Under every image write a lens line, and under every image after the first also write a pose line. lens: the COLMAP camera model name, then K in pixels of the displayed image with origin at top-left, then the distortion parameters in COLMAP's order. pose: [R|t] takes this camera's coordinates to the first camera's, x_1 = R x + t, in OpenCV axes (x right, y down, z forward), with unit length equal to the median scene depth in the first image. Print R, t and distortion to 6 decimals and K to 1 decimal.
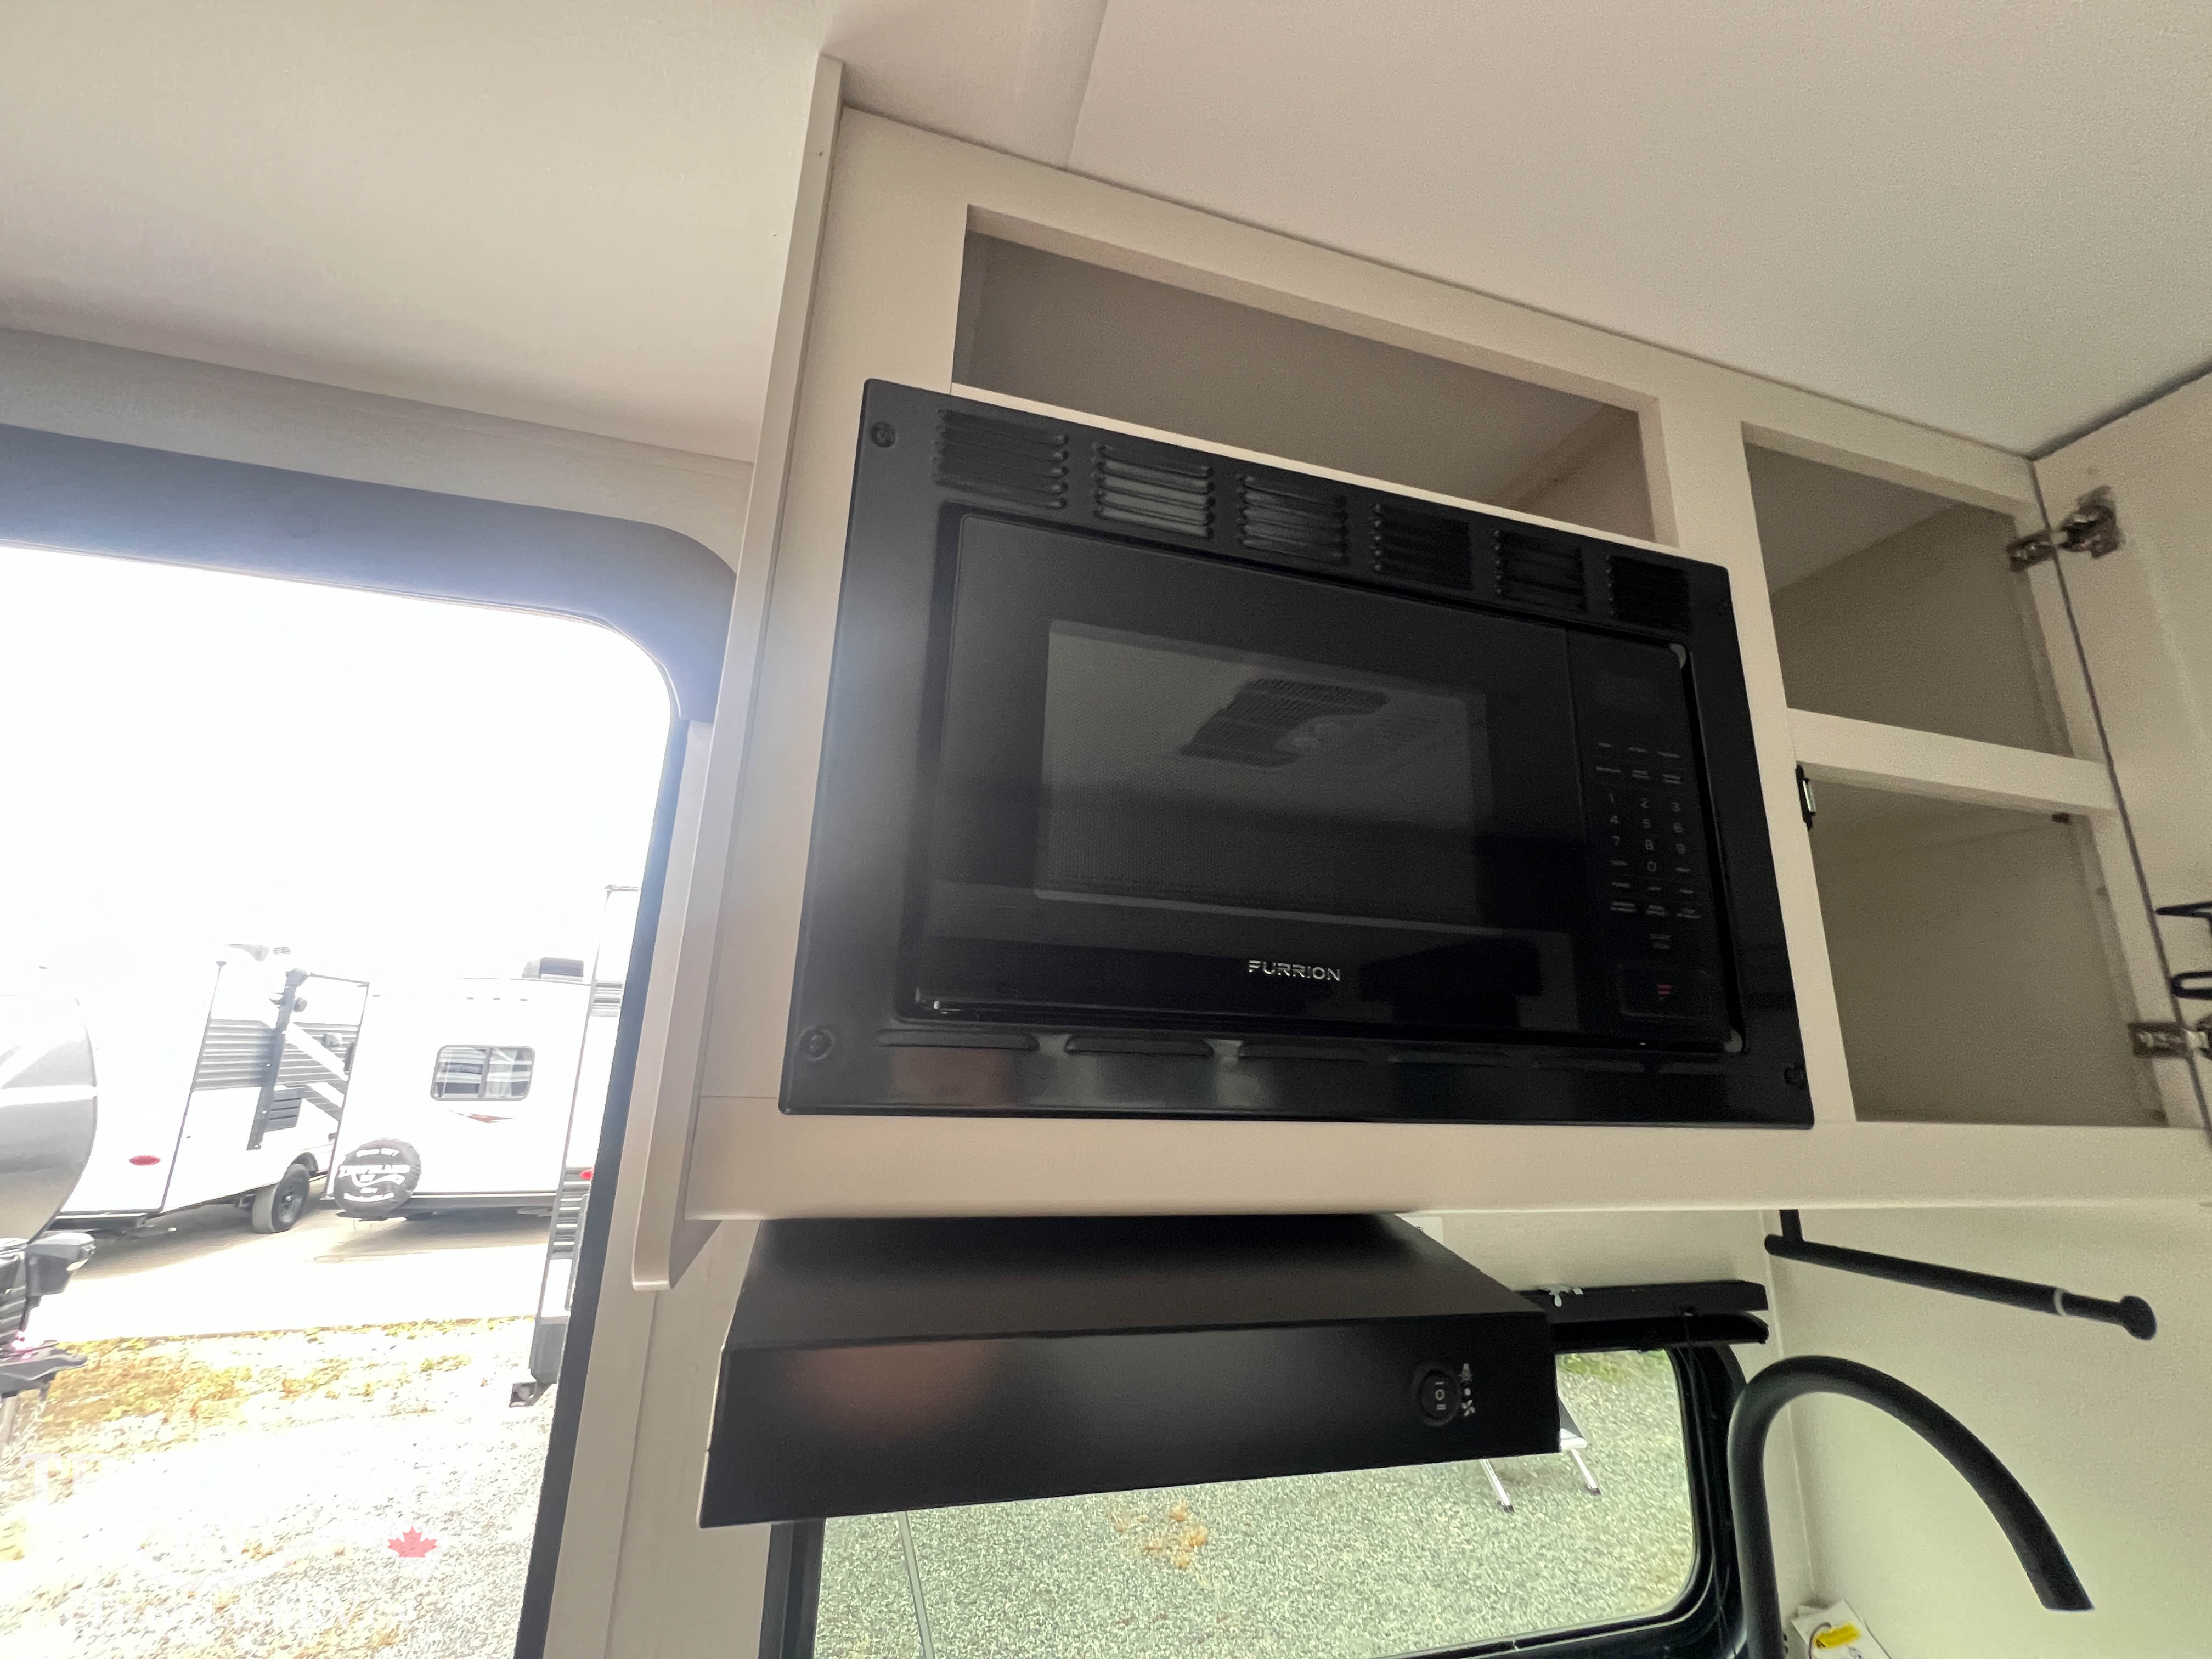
lens RADIAL K [[882.8, 0, 1107.9], [0, 882.8, 827.3], [0, 0, 1]] dist [-0.002220, 0.000366]
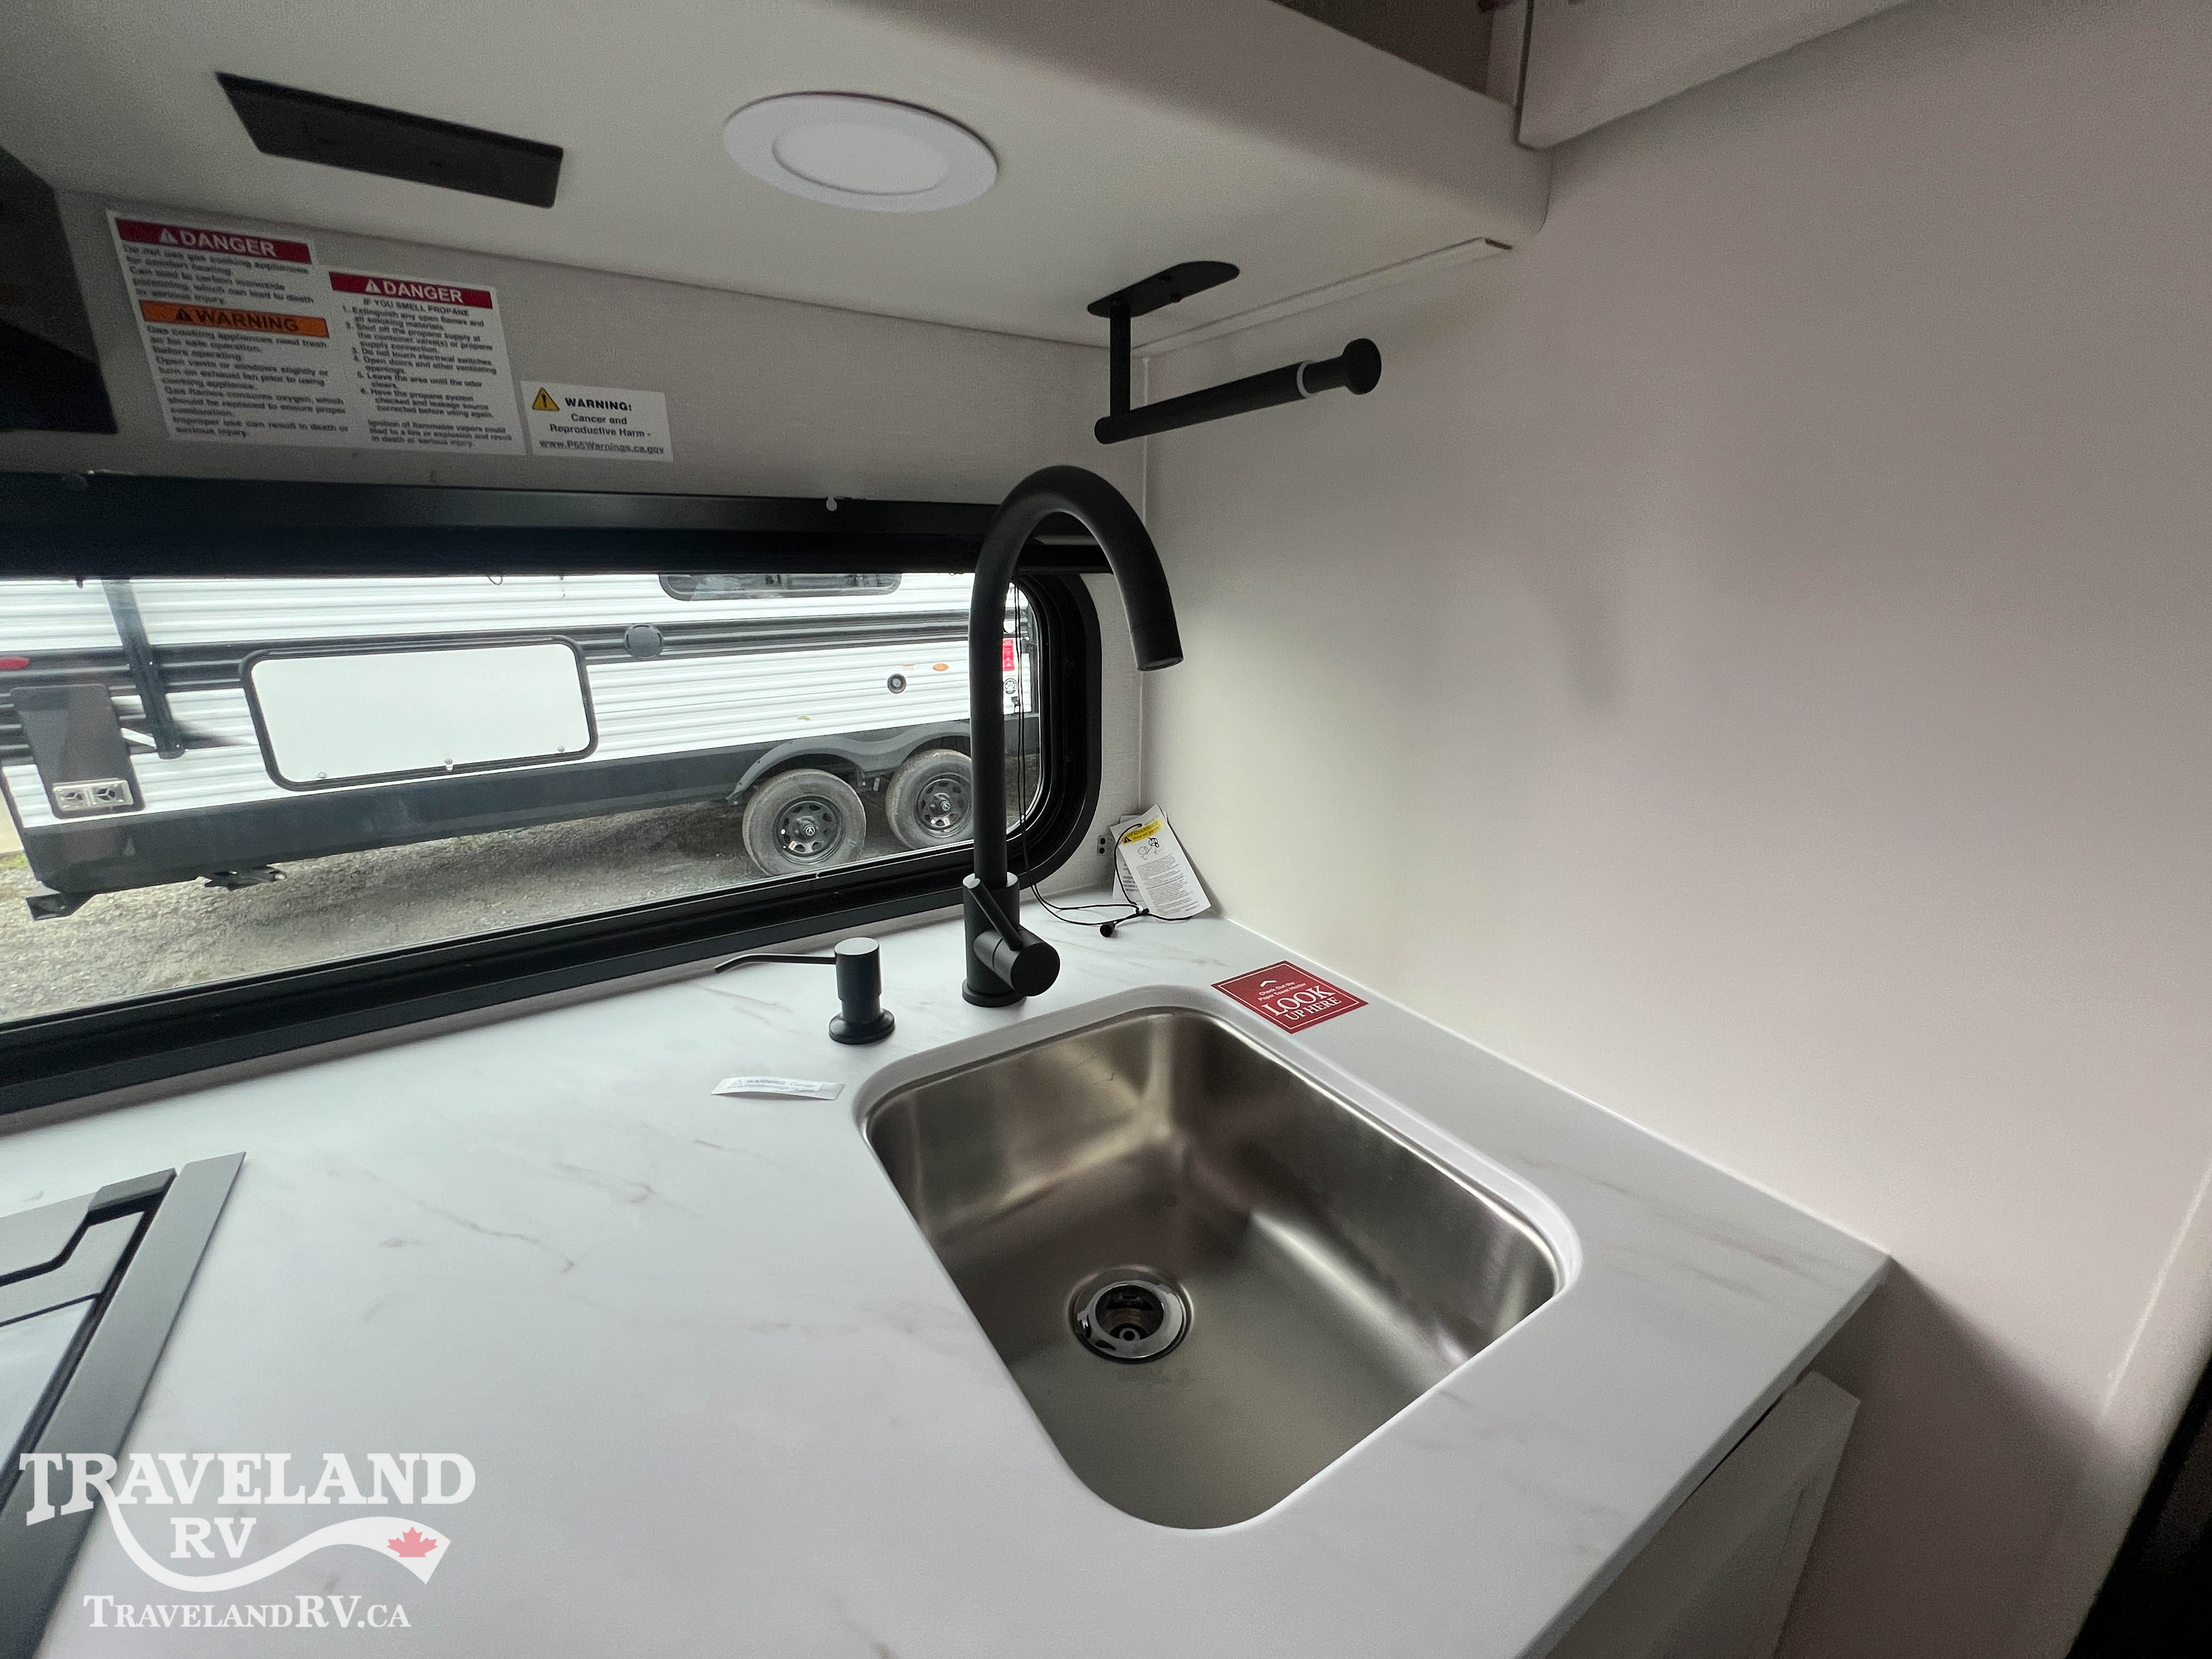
lens RADIAL K [[882.8, 0, 1100.9], [0, 882.8, 831.4], [0, 0, 1]] dist [-0.002220, 0.000366]
pose [[0.955654, -0.114220, 0.271438, 0.598943], [-0.047381, 0.850077, 0.524523, 0.442357], [-0.290654, -0.514123, 0.806968, 0.192060]]
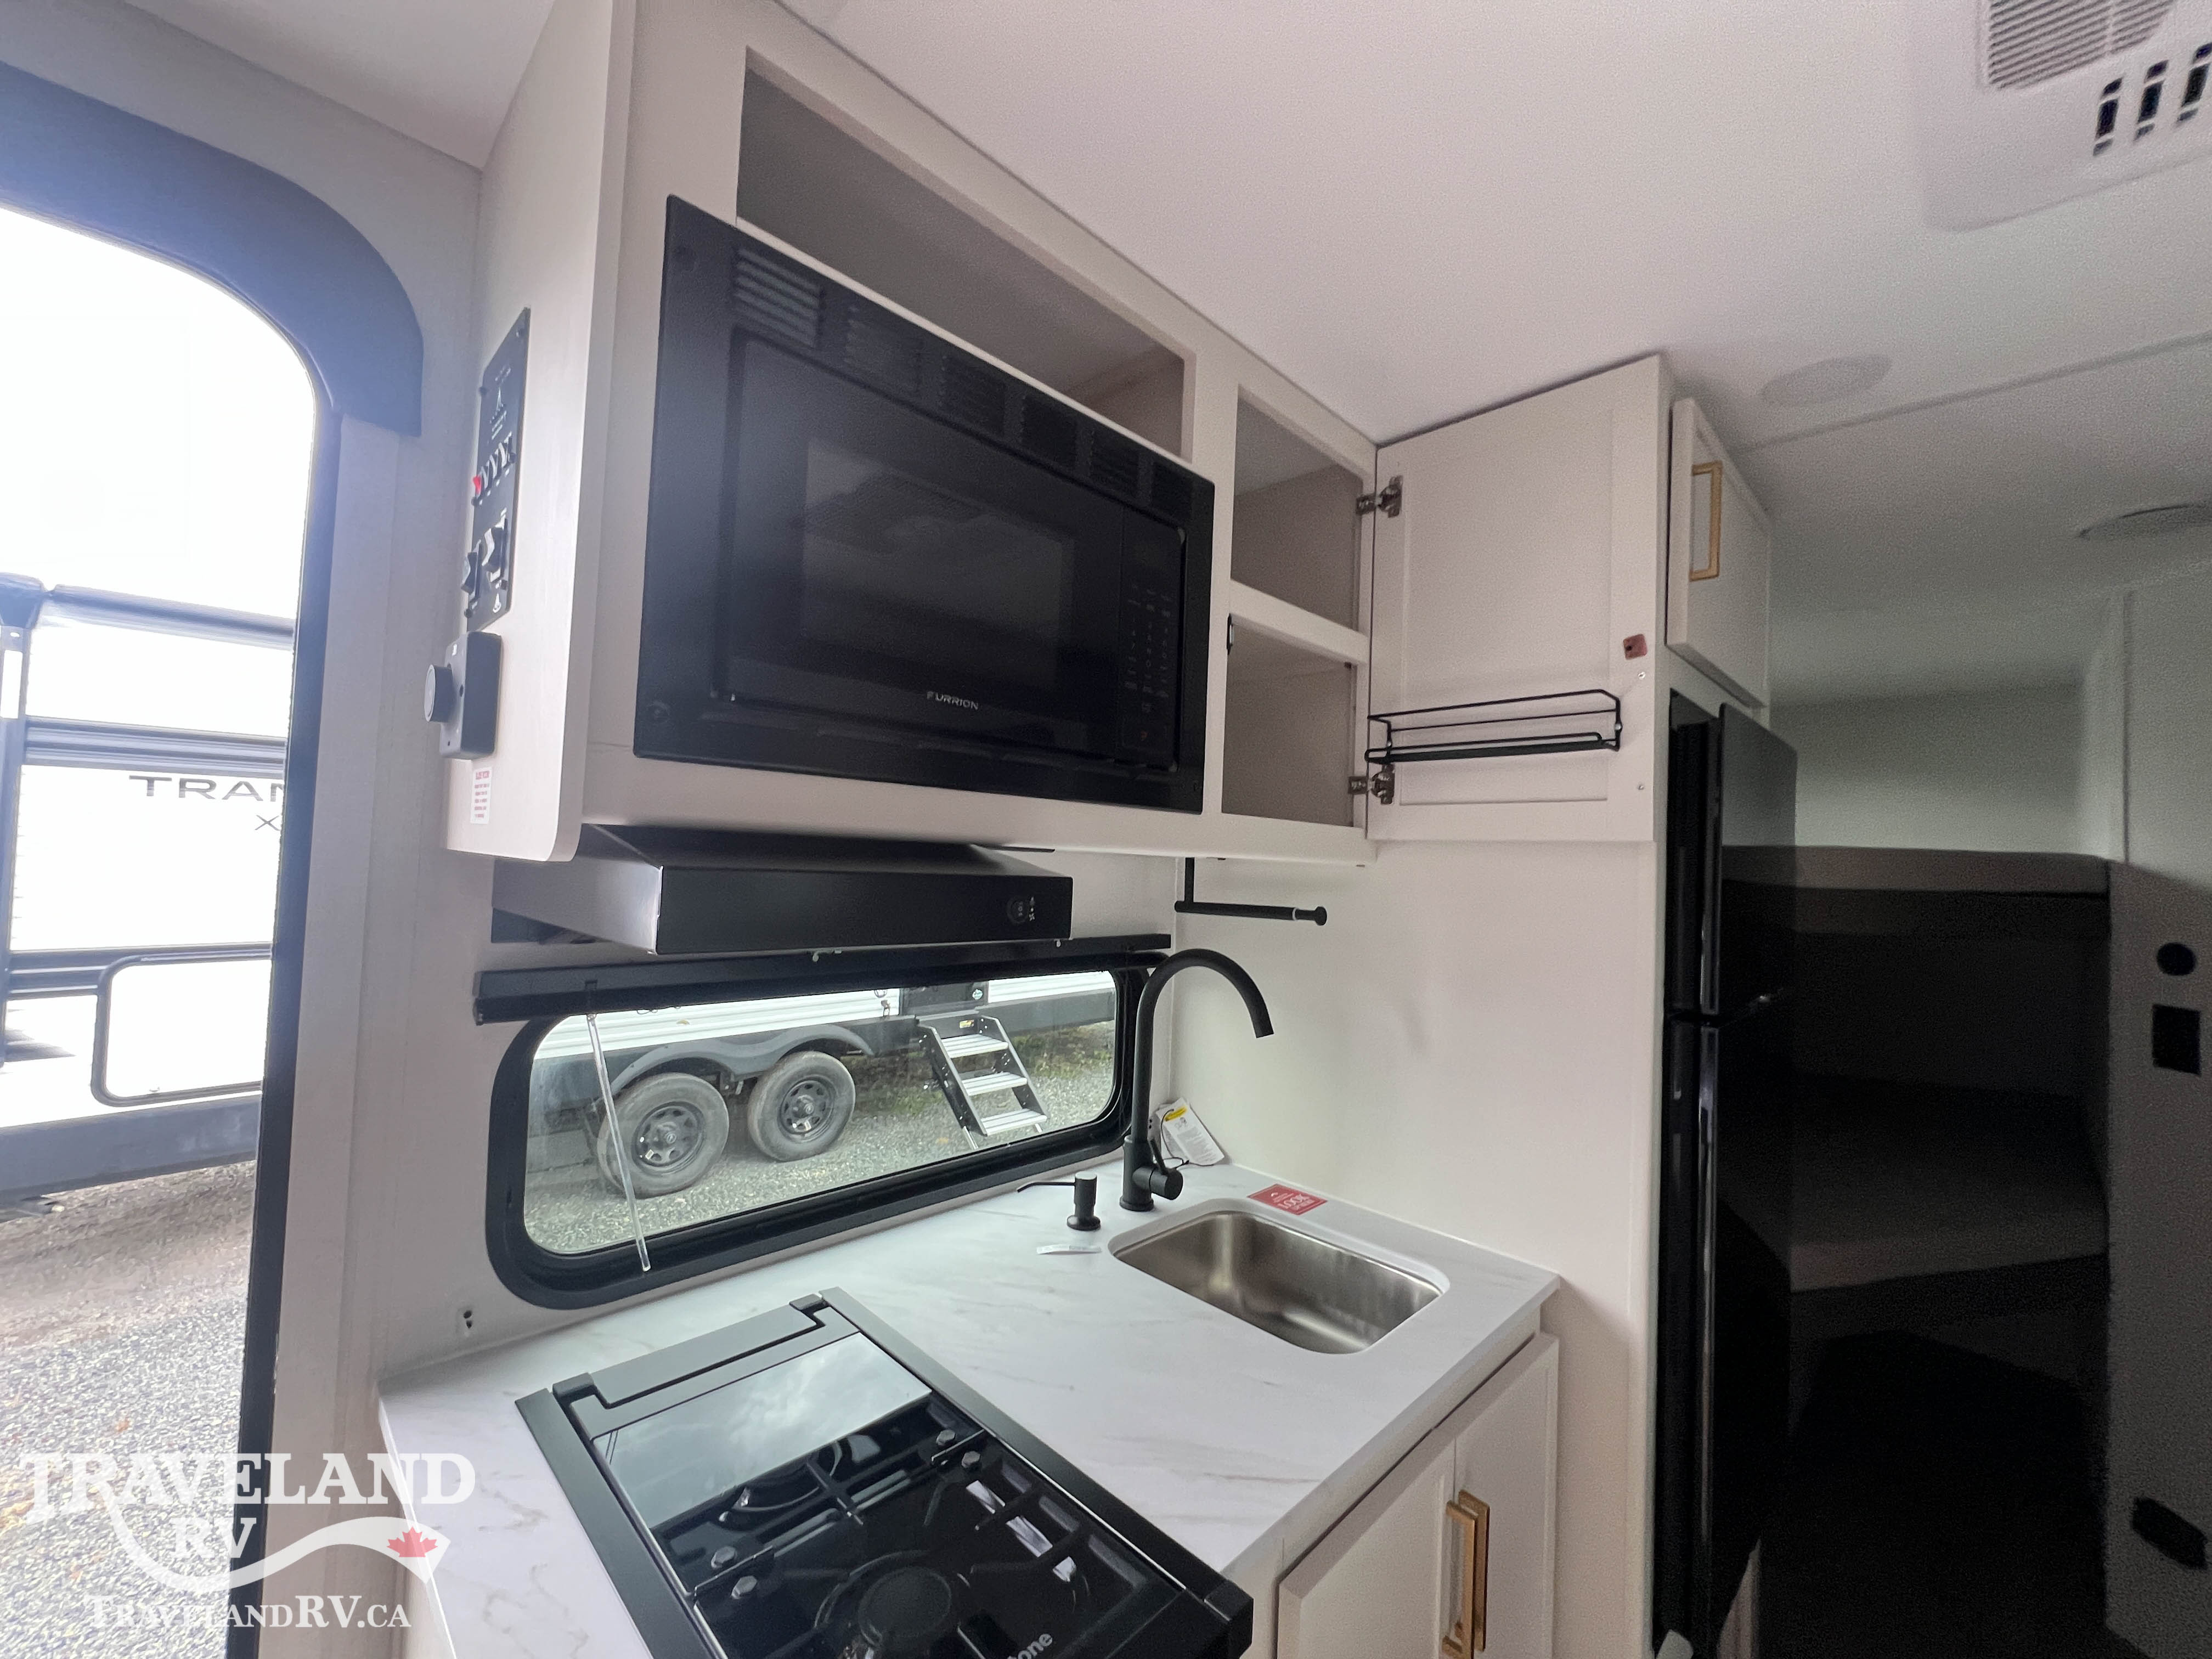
lens RADIAL K [[882.8, 0, 1102.2], [0, 882.8, 834.2], [0, 0, 1]] dist [-0.002220, 0.000366]
pose [[0.873673, 0.016441, 0.486237, -0.226901], [-0.132423, 0.969731, 0.205150, 0.020825], [-0.468146, -0.243623, 0.849404, -0.387284]]
